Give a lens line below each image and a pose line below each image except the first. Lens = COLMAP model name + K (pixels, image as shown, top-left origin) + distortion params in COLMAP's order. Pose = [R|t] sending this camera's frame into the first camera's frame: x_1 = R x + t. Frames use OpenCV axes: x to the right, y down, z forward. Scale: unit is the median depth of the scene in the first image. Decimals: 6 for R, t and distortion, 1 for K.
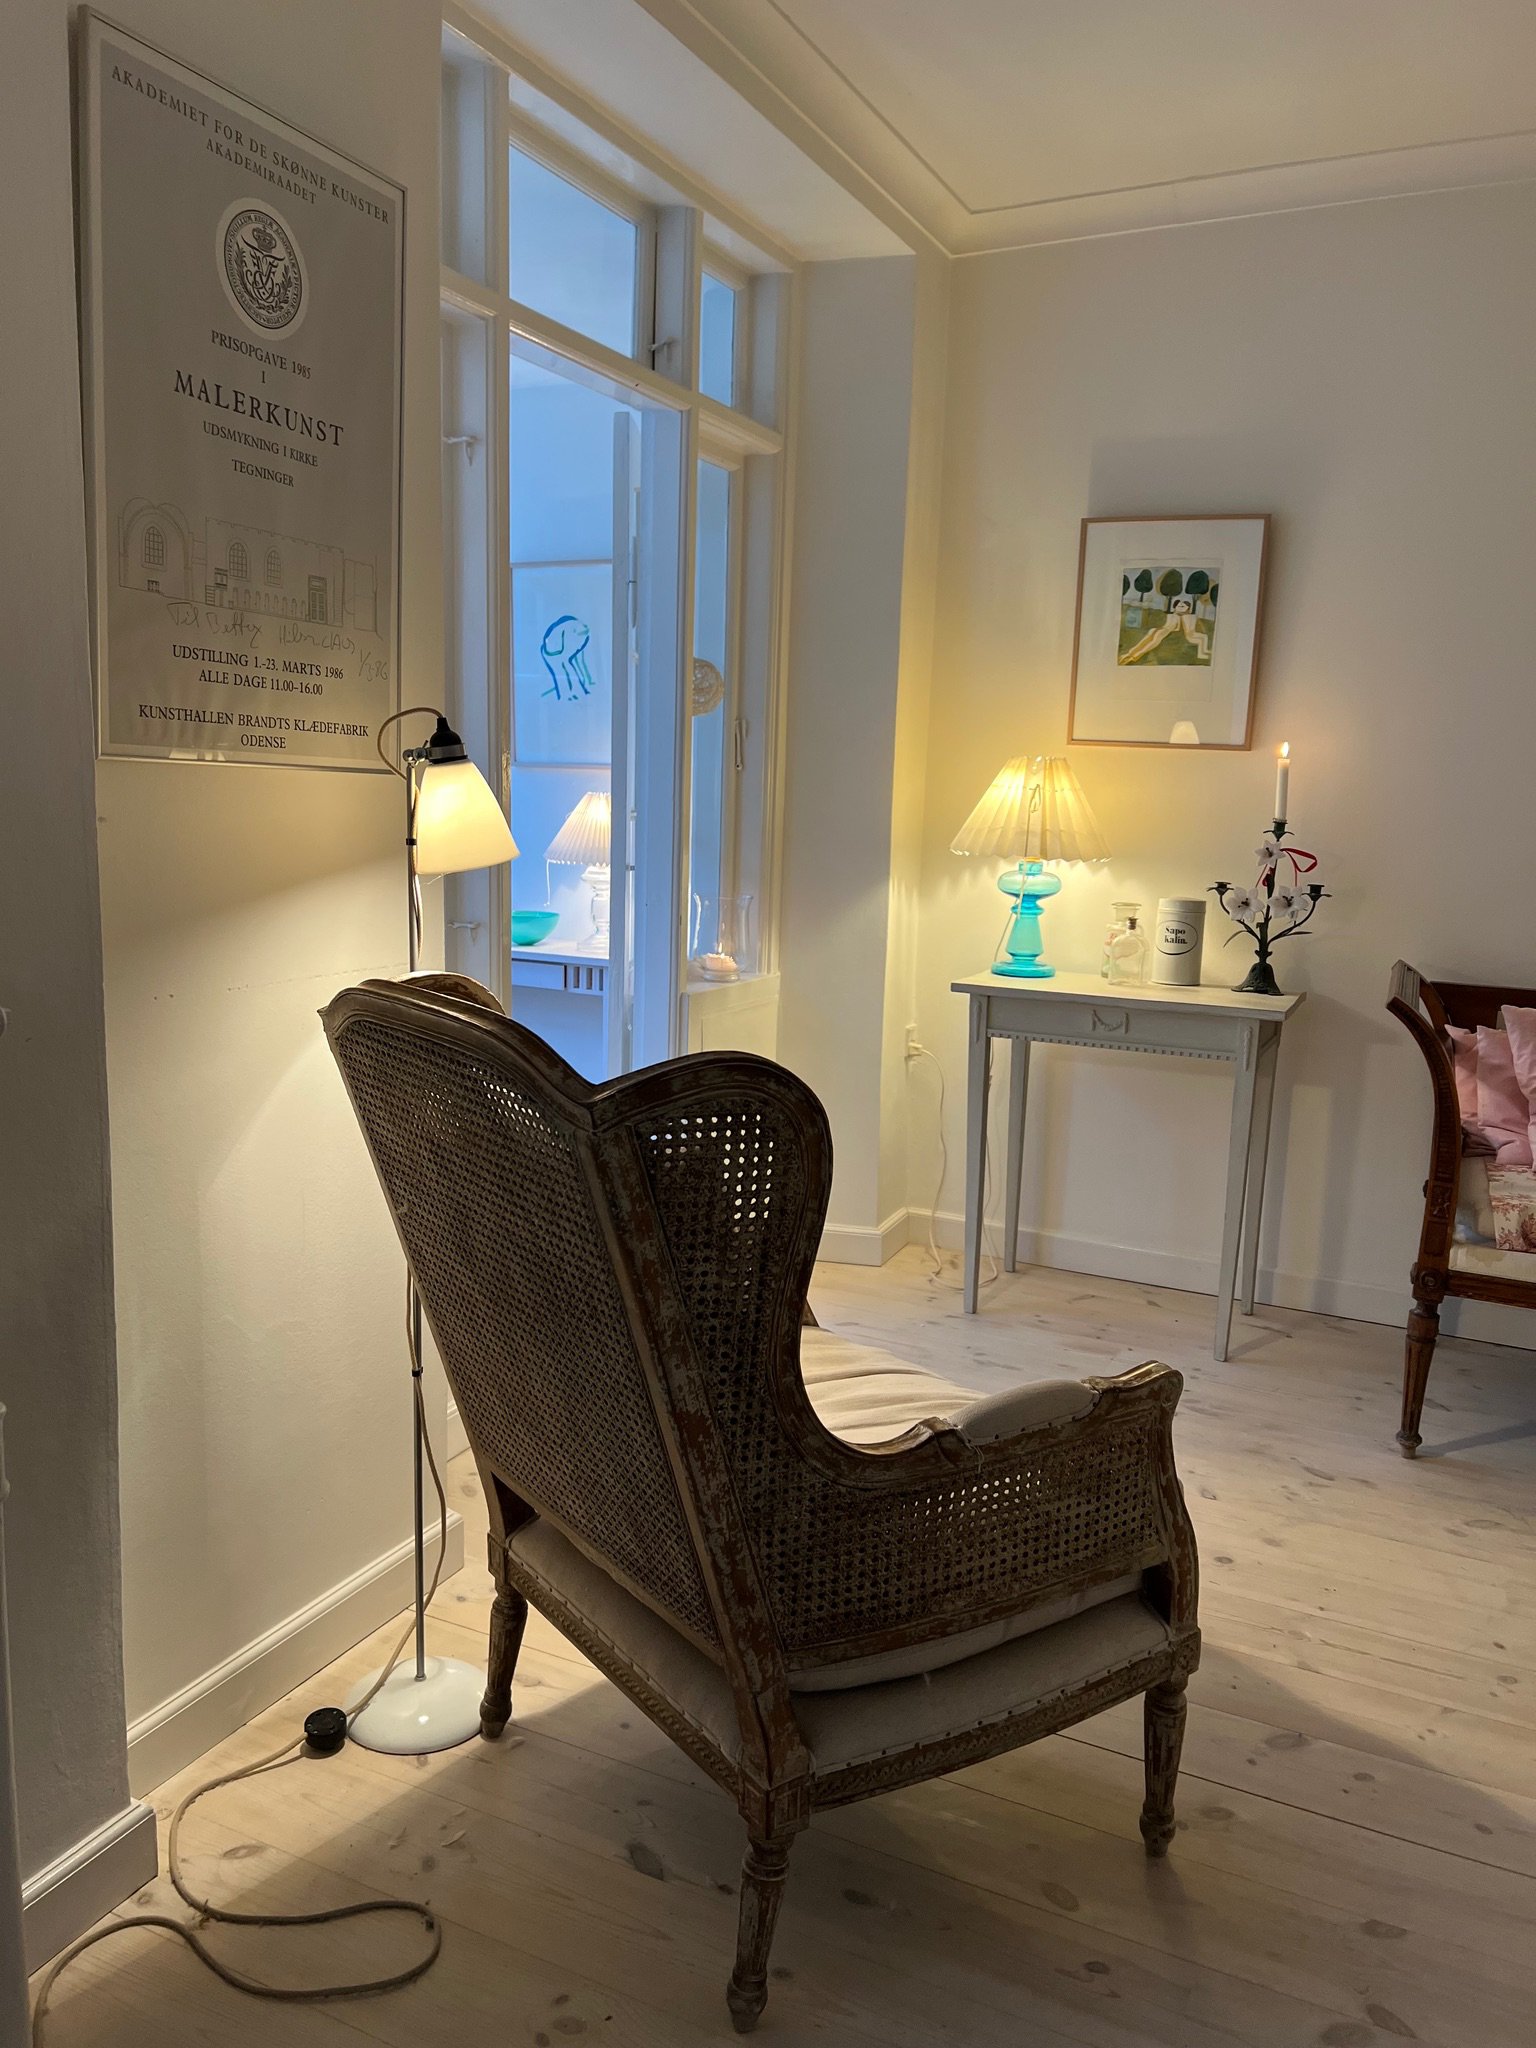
lens RADIAL K [[1542.5, 0, 784.8], [0, 1542.5, 1031.7], [0, 0, 1]] dist [0.044890, -0.031750]
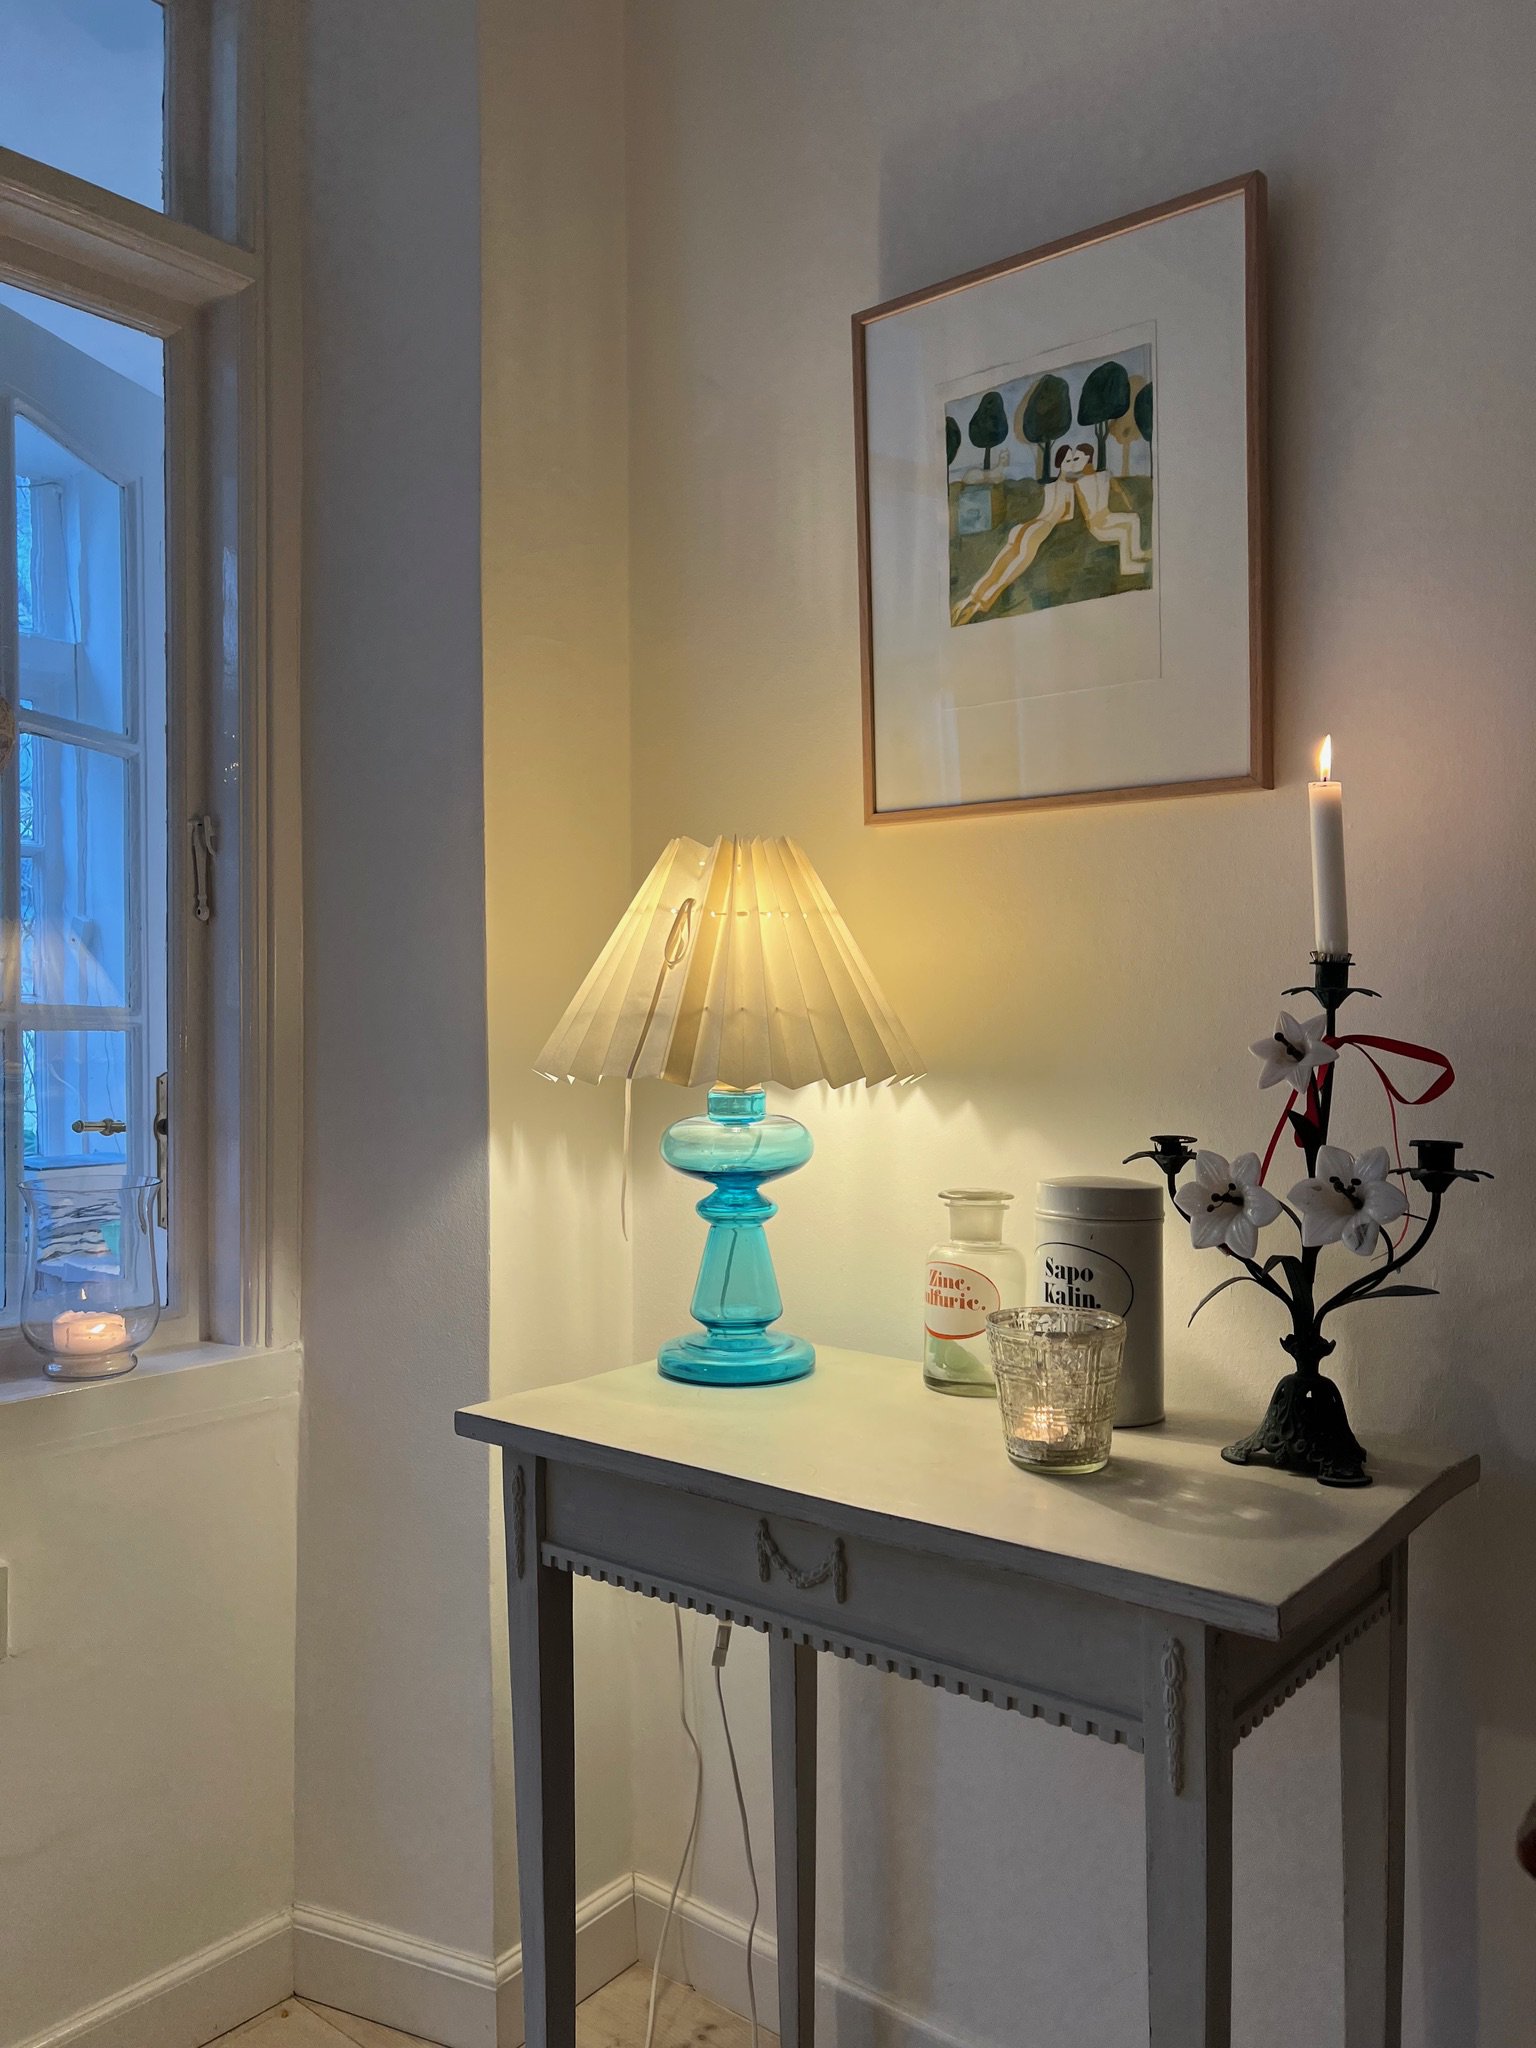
lens RADIAL K [[1542.5, 0, 766.2], [0, 1542.5, 1015.9], [0, 0, 1]] dist [0.044890, -0.031750]
pose [[0.968046, -0.042544, -0.247136, 0.281079], [0.000717, 0.985970, -0.166923, -0.064898], [0.250770, 0.161412, 0.954495, 0.636118]]
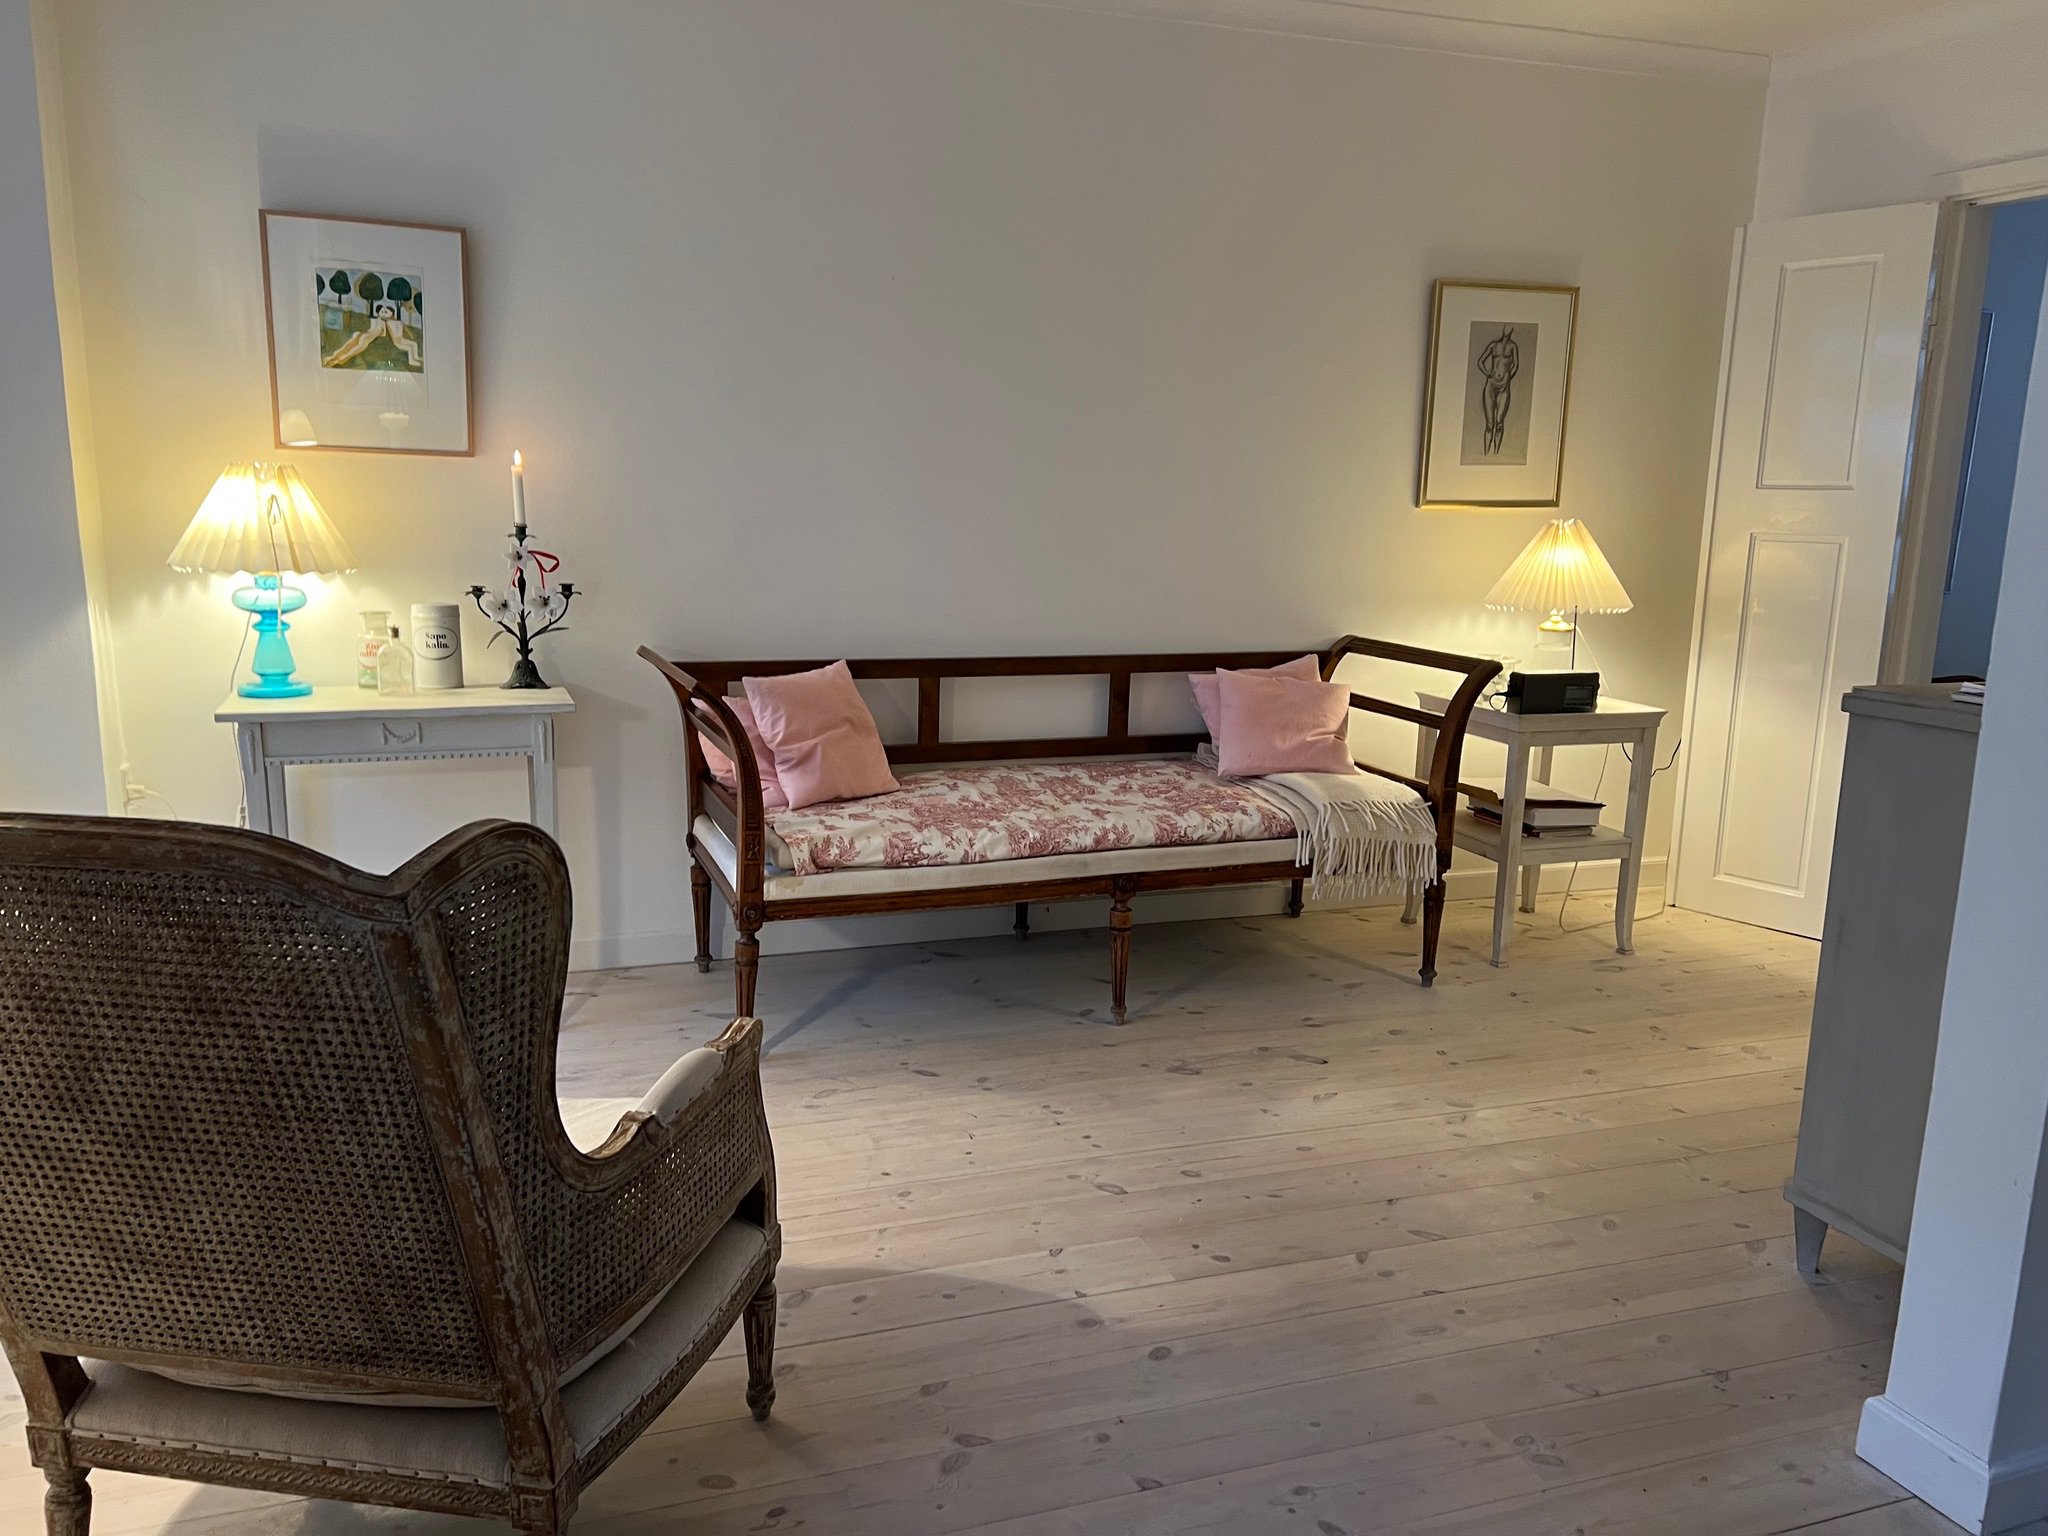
lens RADIAL K [[1542.5, 0, 1012.3], [0, 1542.5, 780.7], [0, 0, 1]] dist [0.044890, -0.031750]
pose [[0.716911, -0.153150, 0.680135, -0.189414], [0.115556, 0.988182, 0.100710, -0.030678], [-0.687521, 0.006393, 0.726136, -0.005022]]
